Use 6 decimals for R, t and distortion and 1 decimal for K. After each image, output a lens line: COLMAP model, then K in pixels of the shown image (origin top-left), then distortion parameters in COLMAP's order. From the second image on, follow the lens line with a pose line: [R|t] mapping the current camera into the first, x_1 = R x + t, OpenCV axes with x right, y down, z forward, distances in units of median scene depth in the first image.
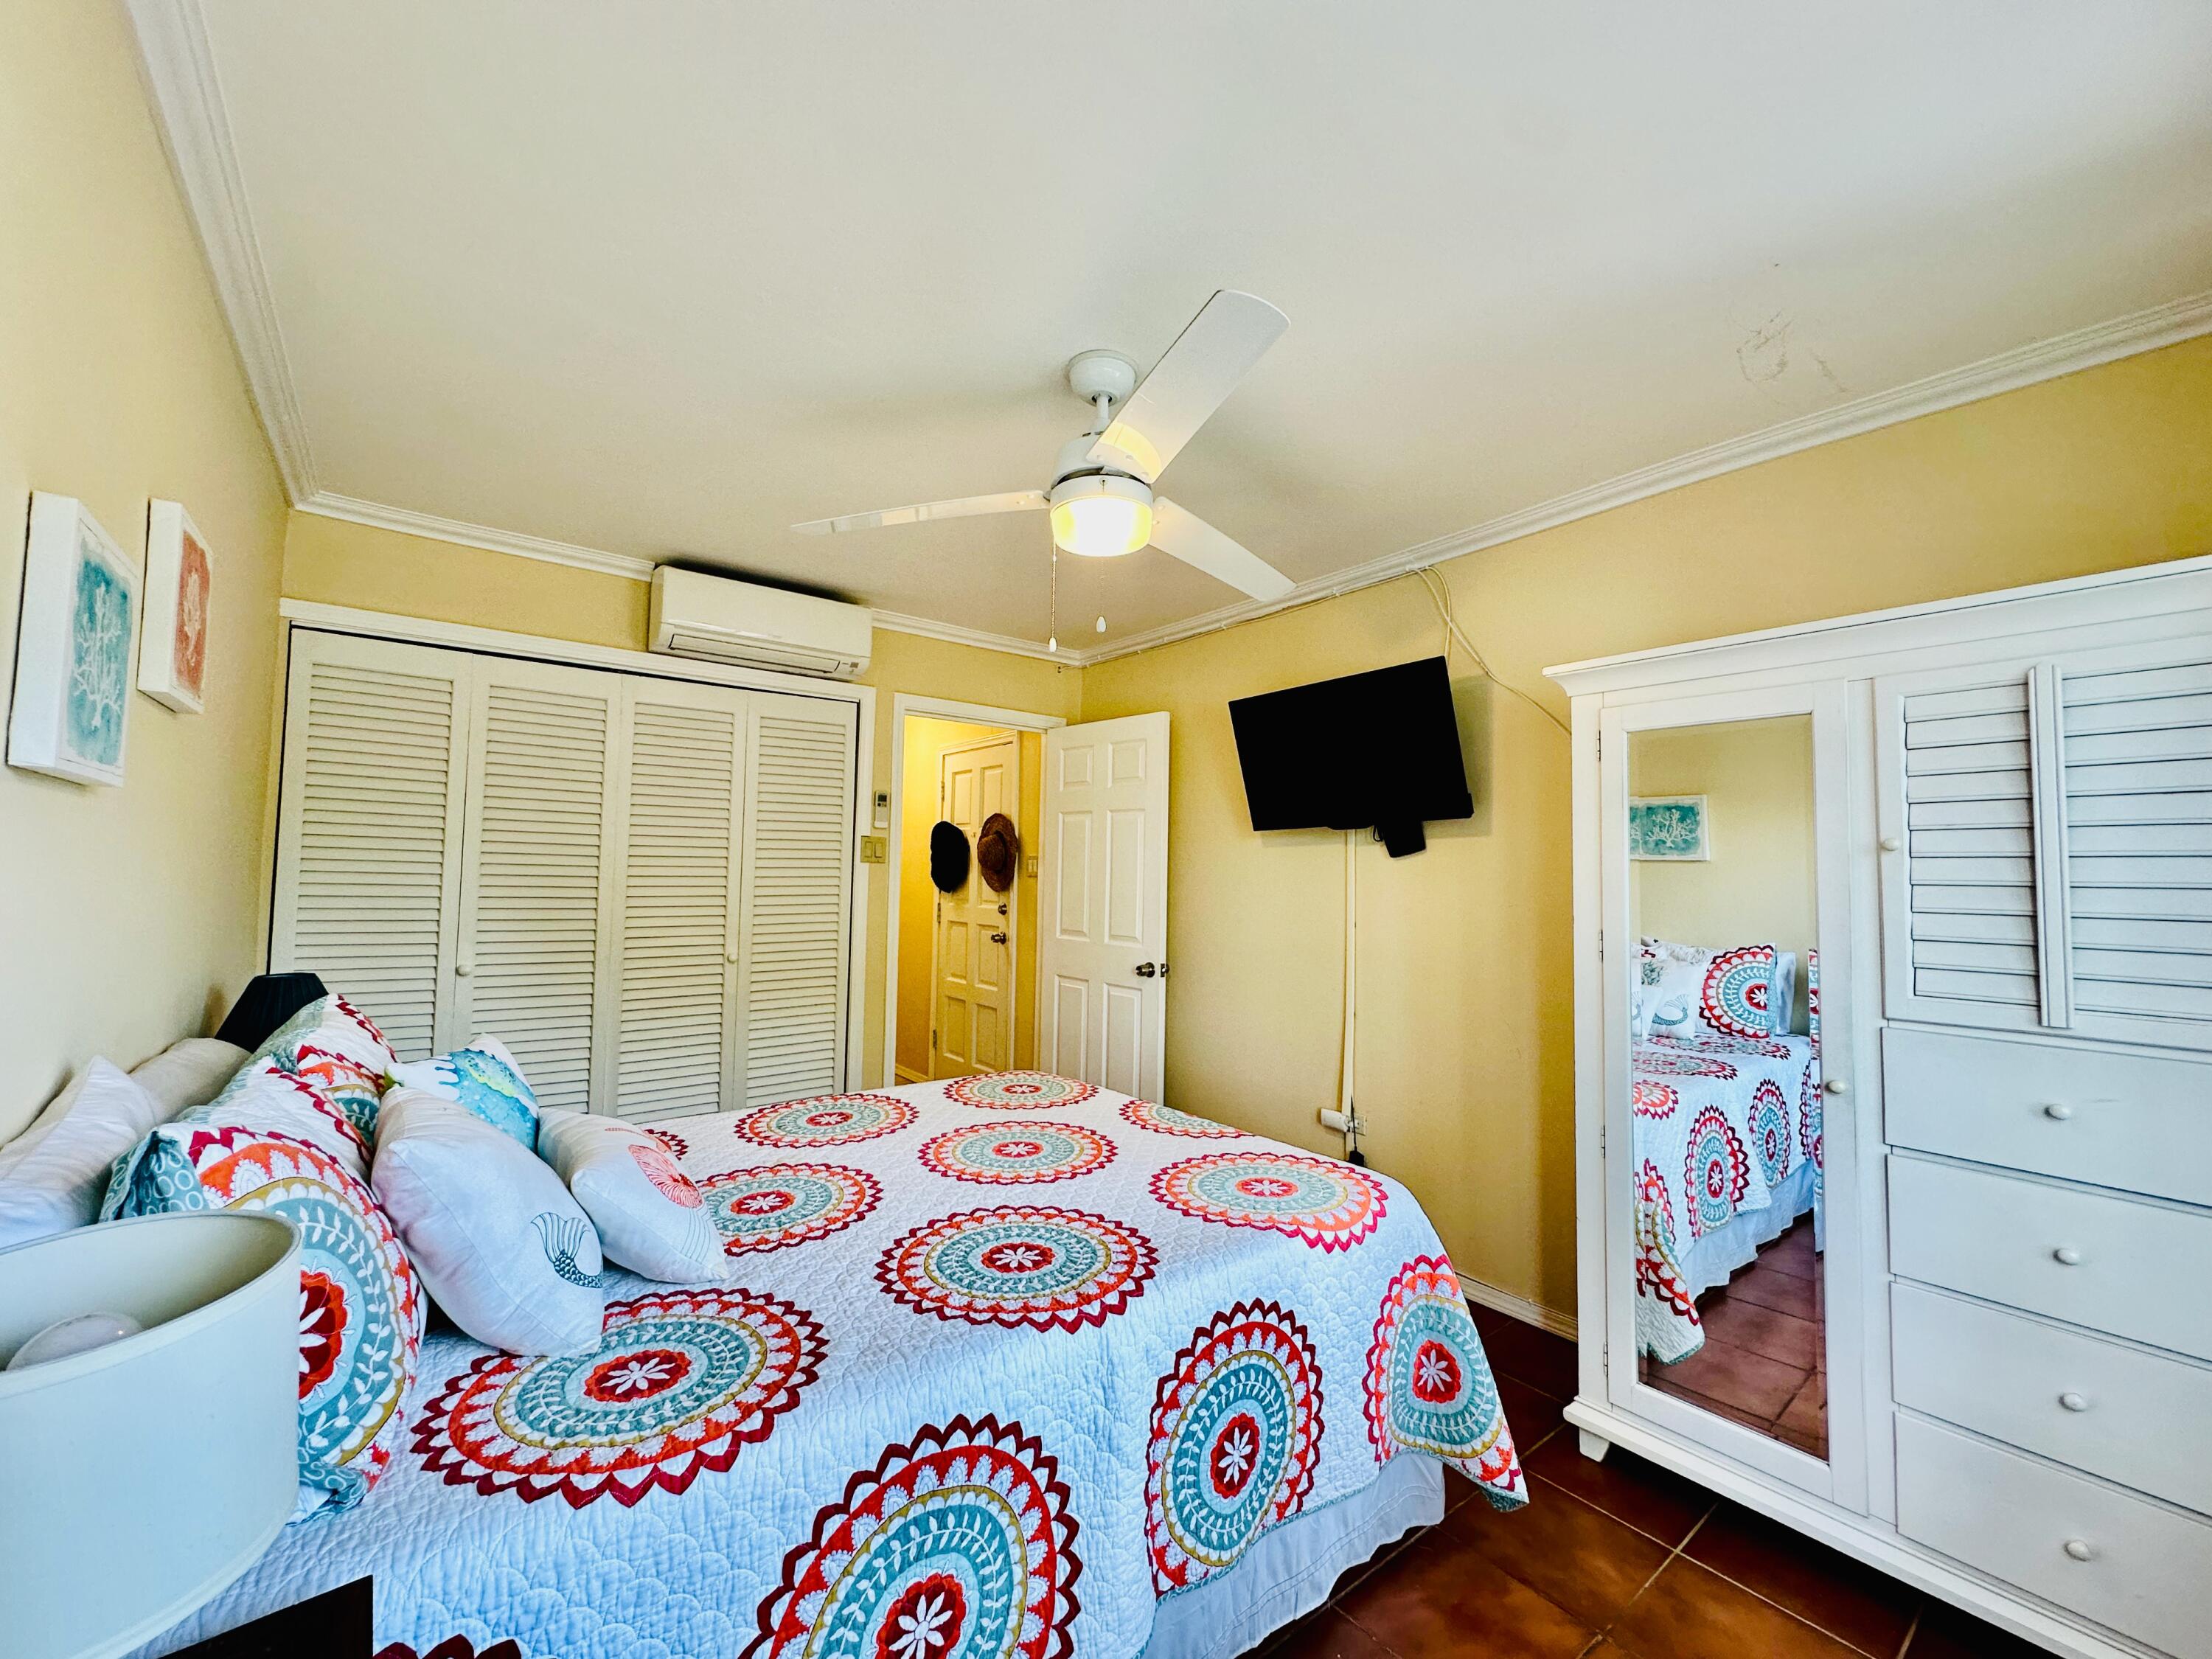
lens RADIAL K [[882.9, 0, 1106.2], [0, 882.9, 831.6], [0, 0, 1]] dist [-0.010063, 0.003015]
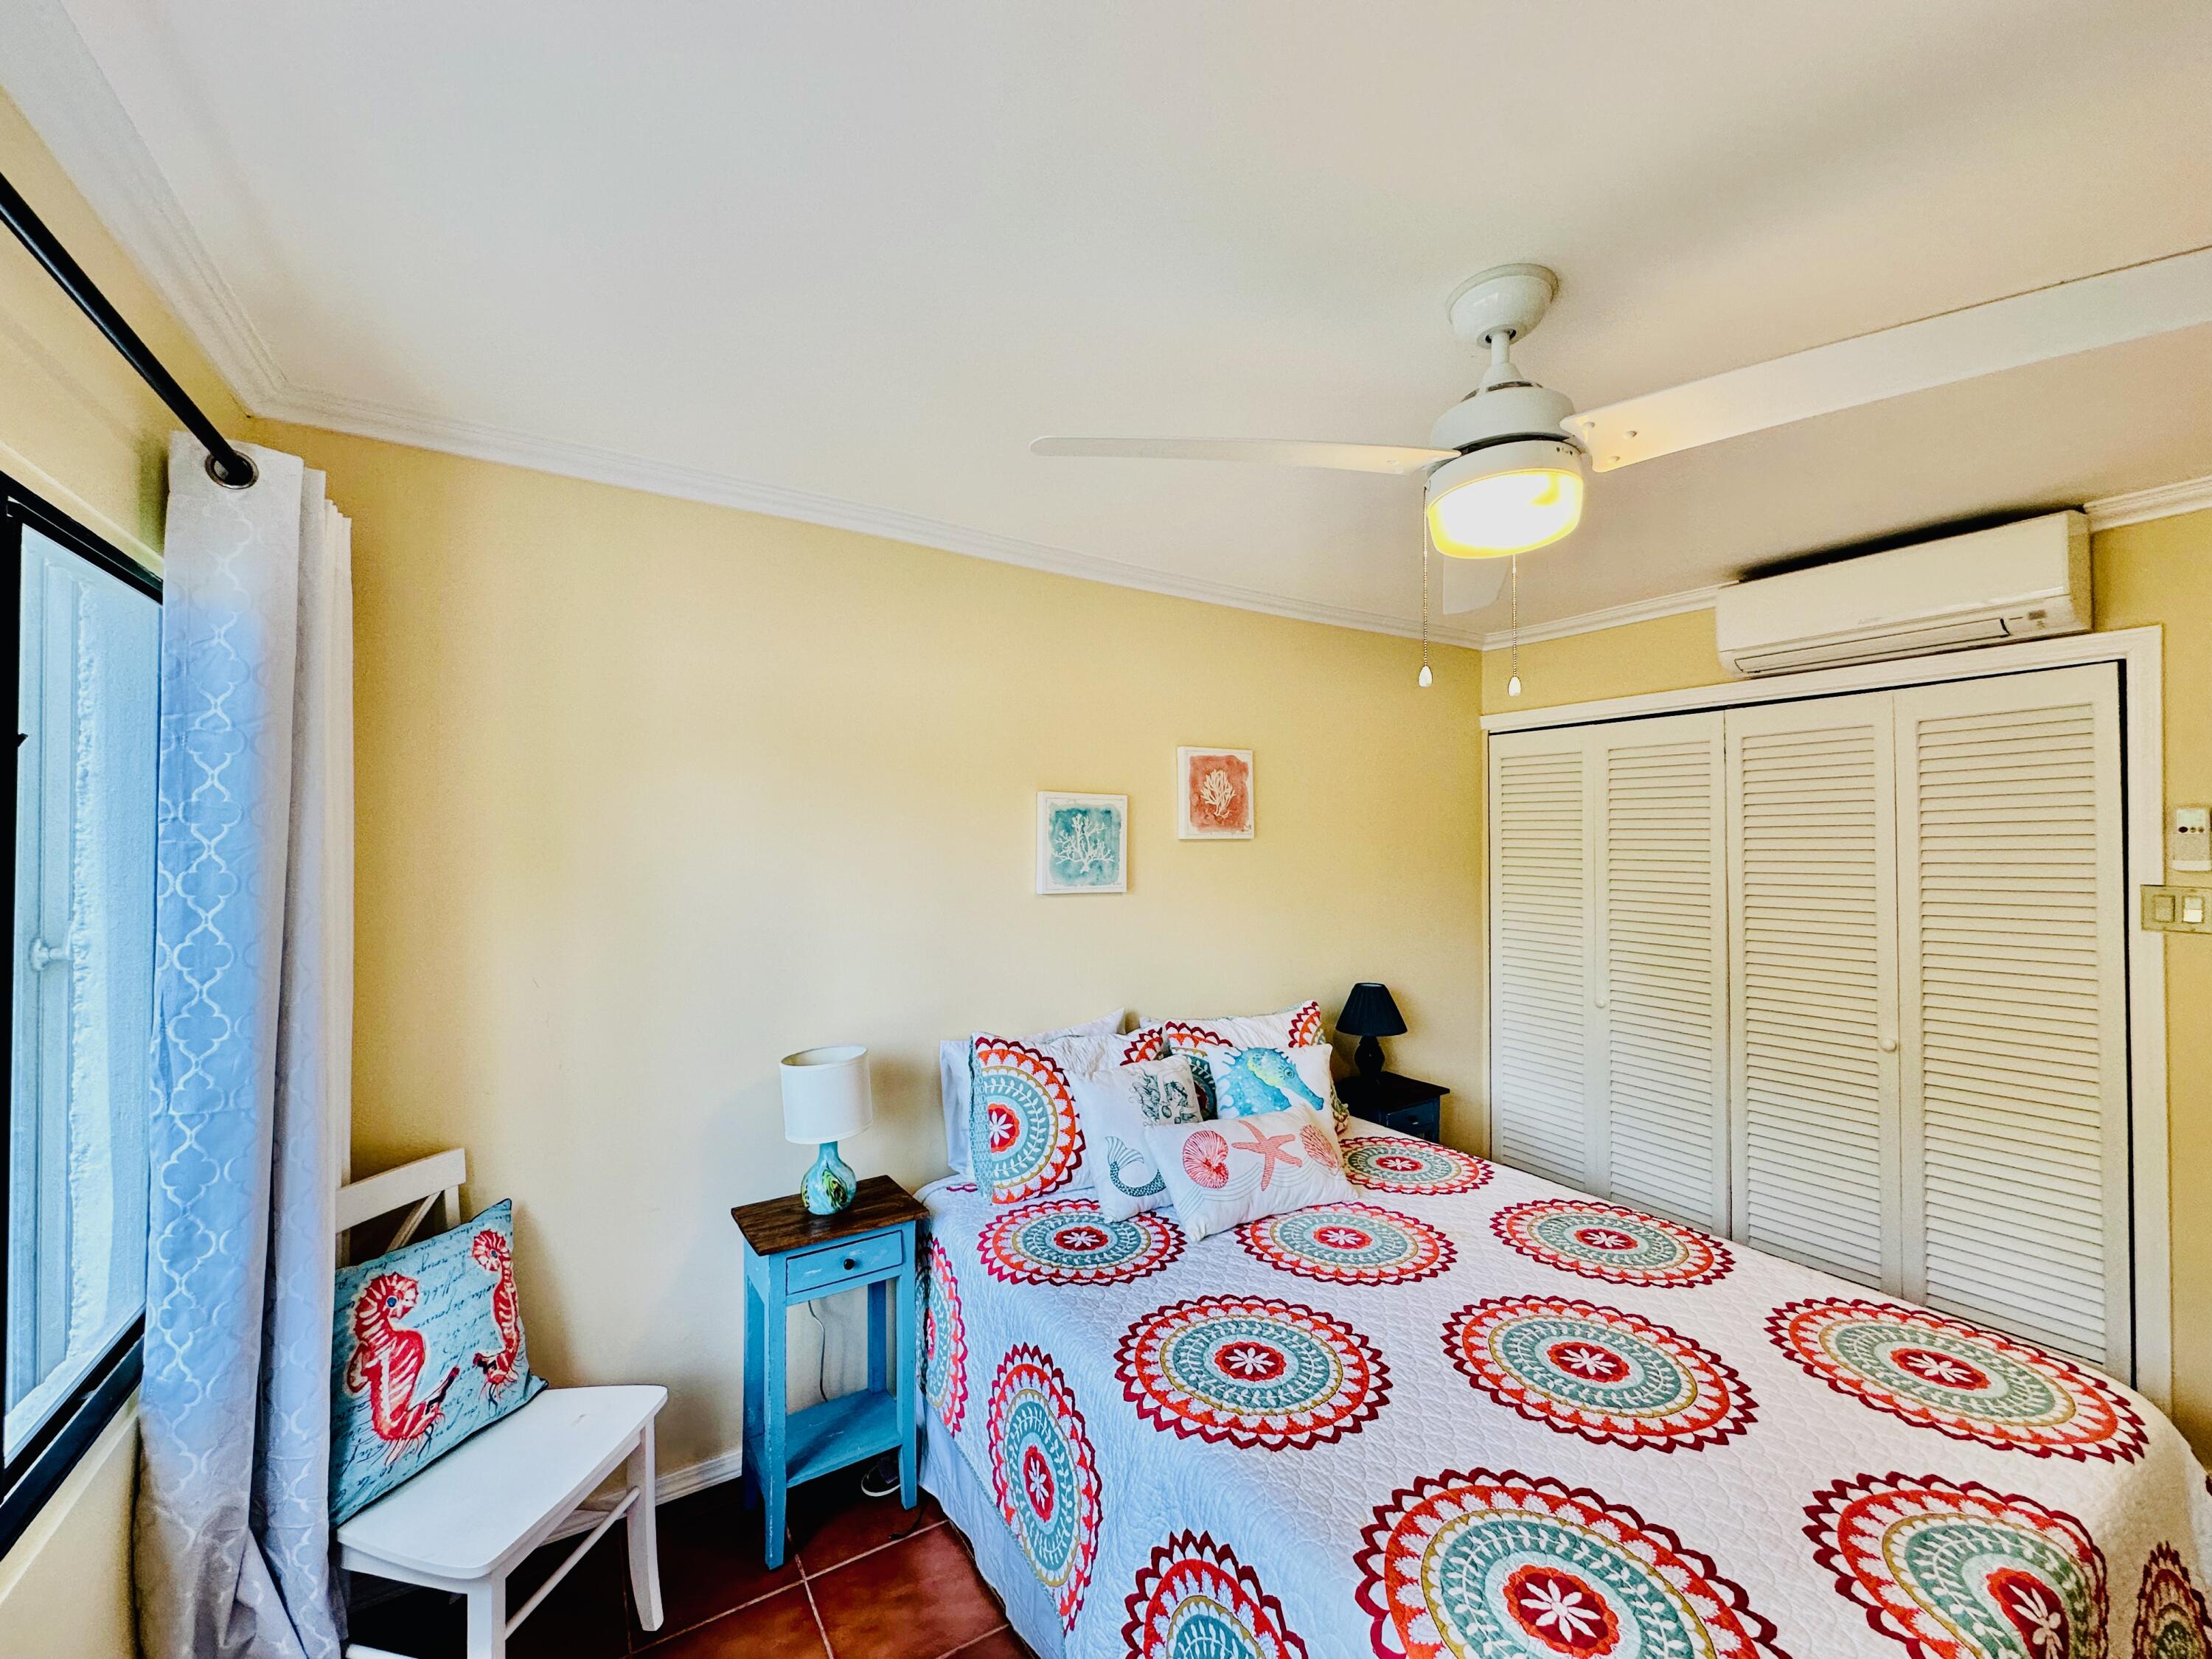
lens RADIAL K [[882.9, 0, 1106.2], [0, 882.9, 831.6], [0, 0, 1]] dist [-0.010063, 0.003015]
pose [[-0.103329, -0.031829, -0.994138, 0.882349], [0.045127, 0.998309, -0.036652, -0.094663], [0.993623, -0.048649, -0.101718, 0.893903]]
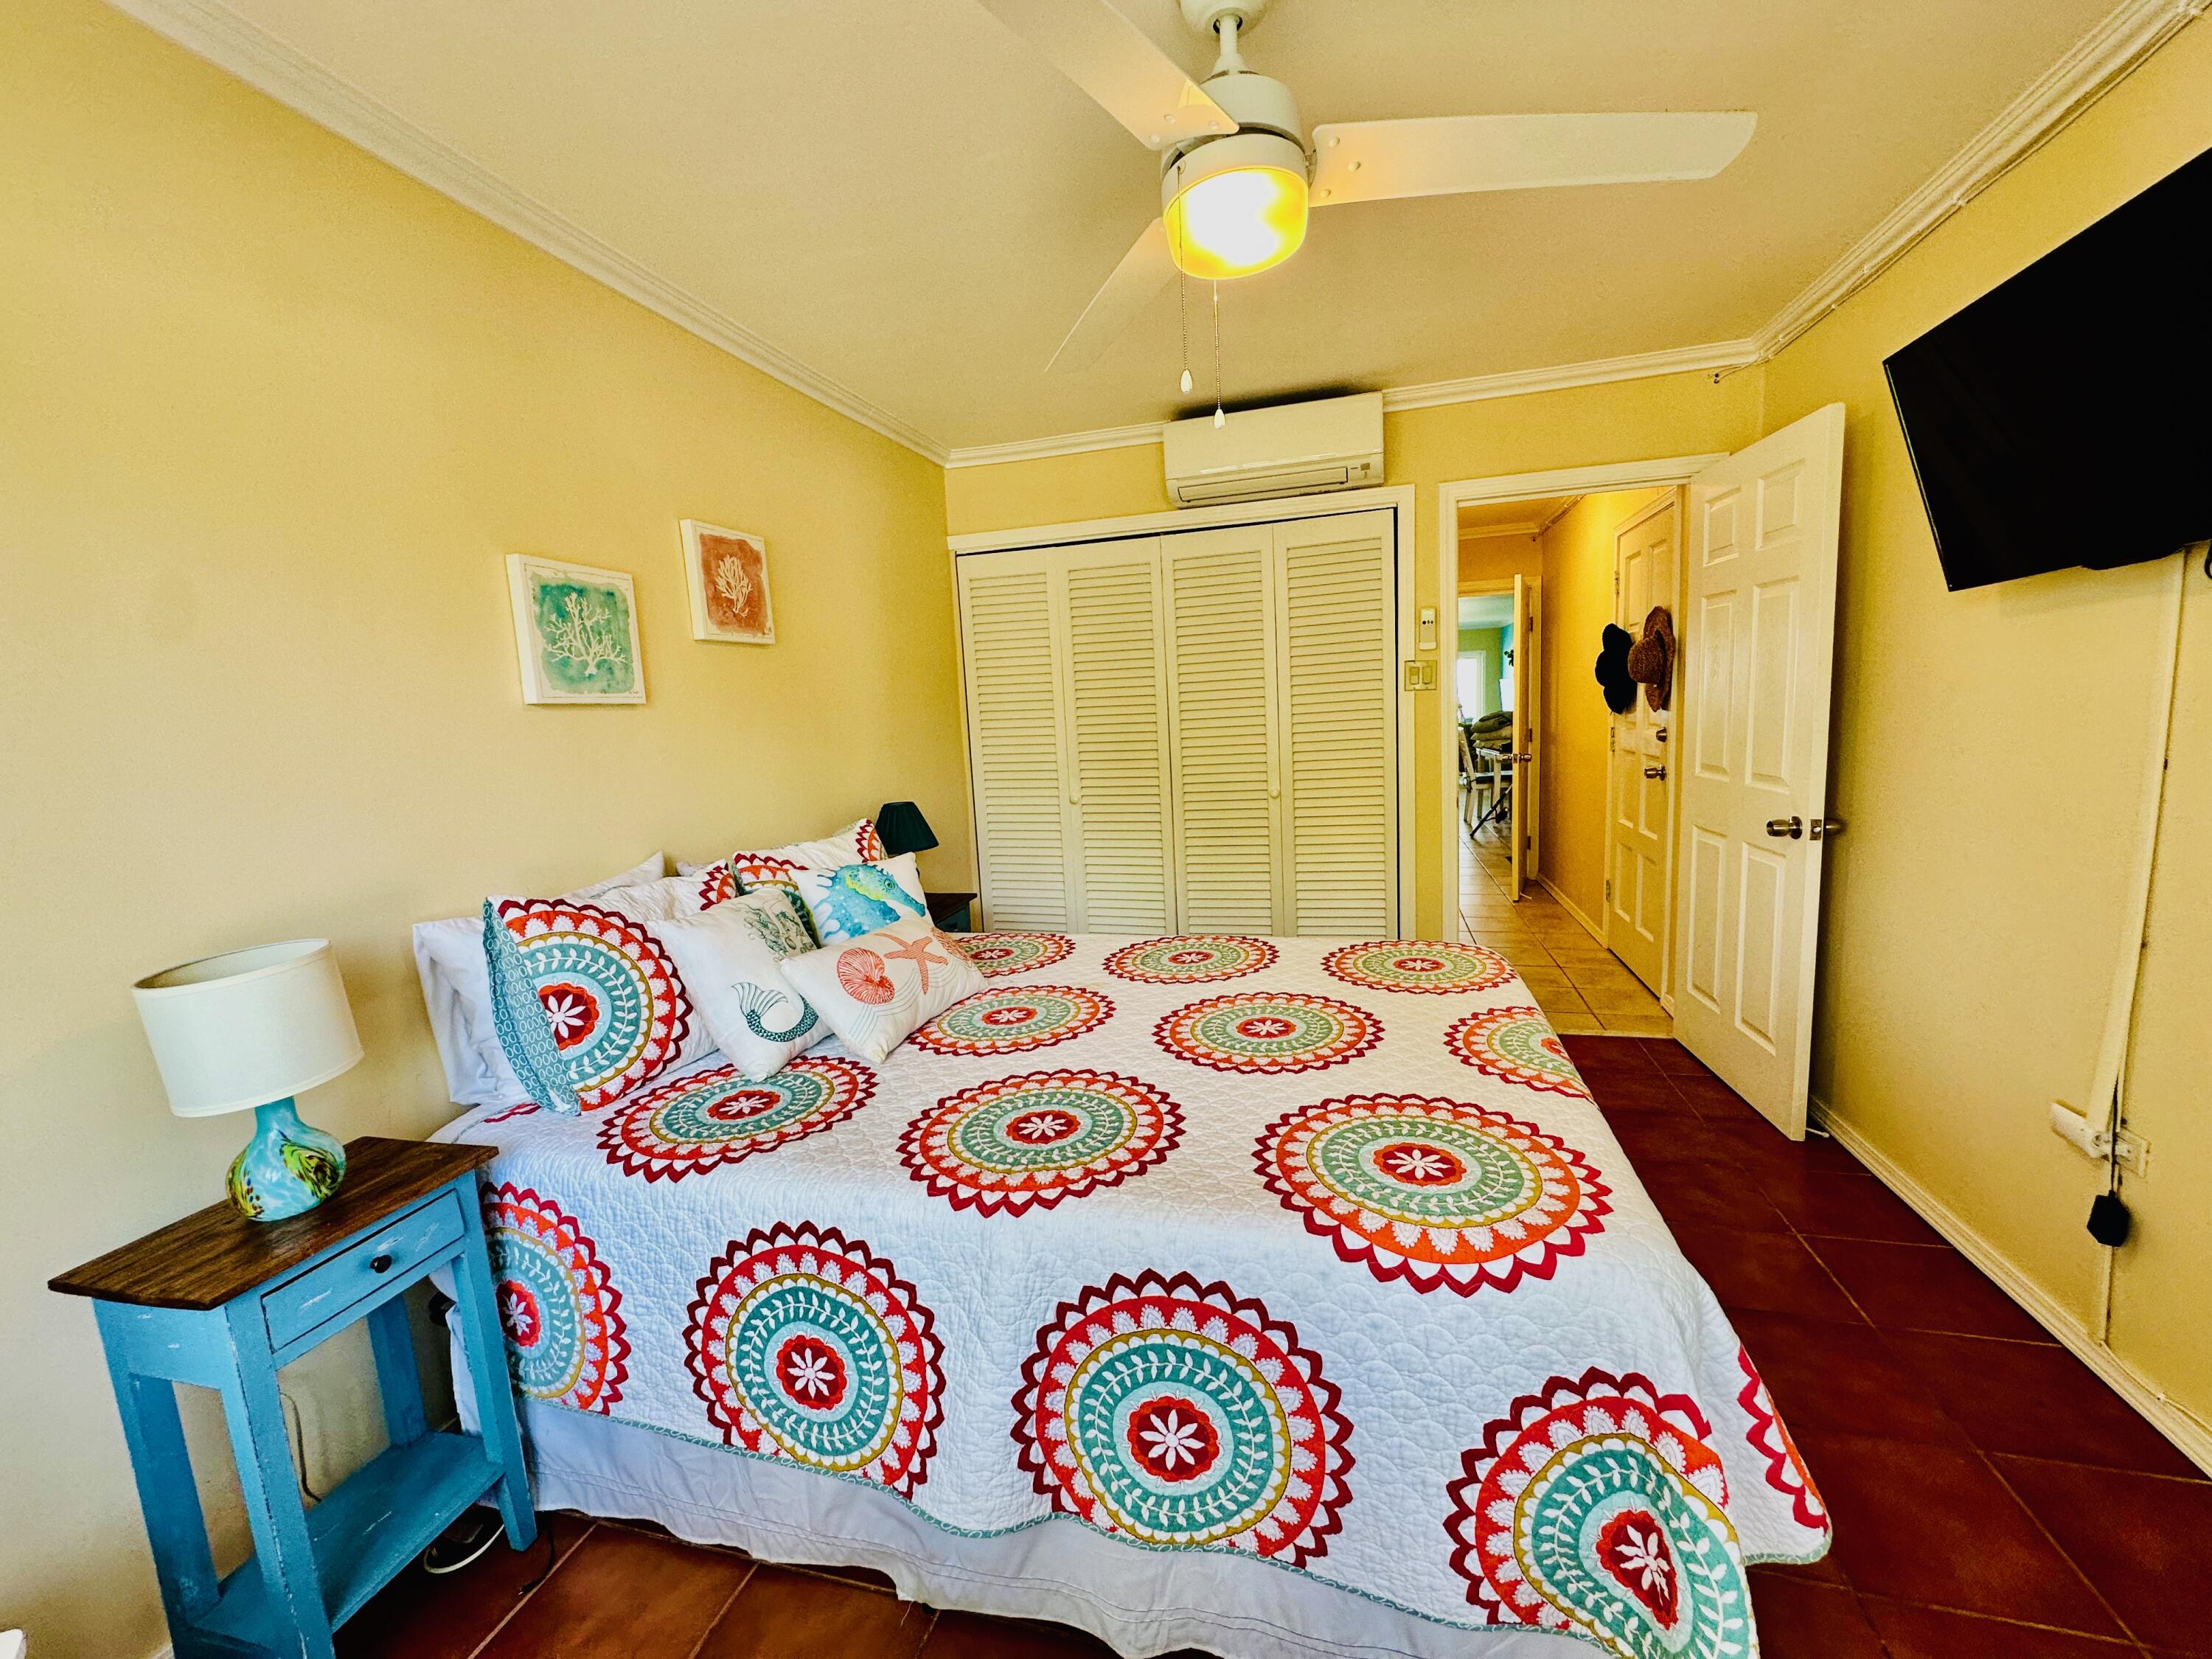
lens RADIAL K [[882.9, 0, 1106.2], [0, 882.9, 831.6], [0, 0, 1]] dist [-0.010063, 0.003015]
pose [[0.589995, 0.062299, -0.804999, 0.648651], [0.101299, 0.983429, 0.150351, 0.023056], [0.801027, -0.170252, 0.573908, 0.511672]]
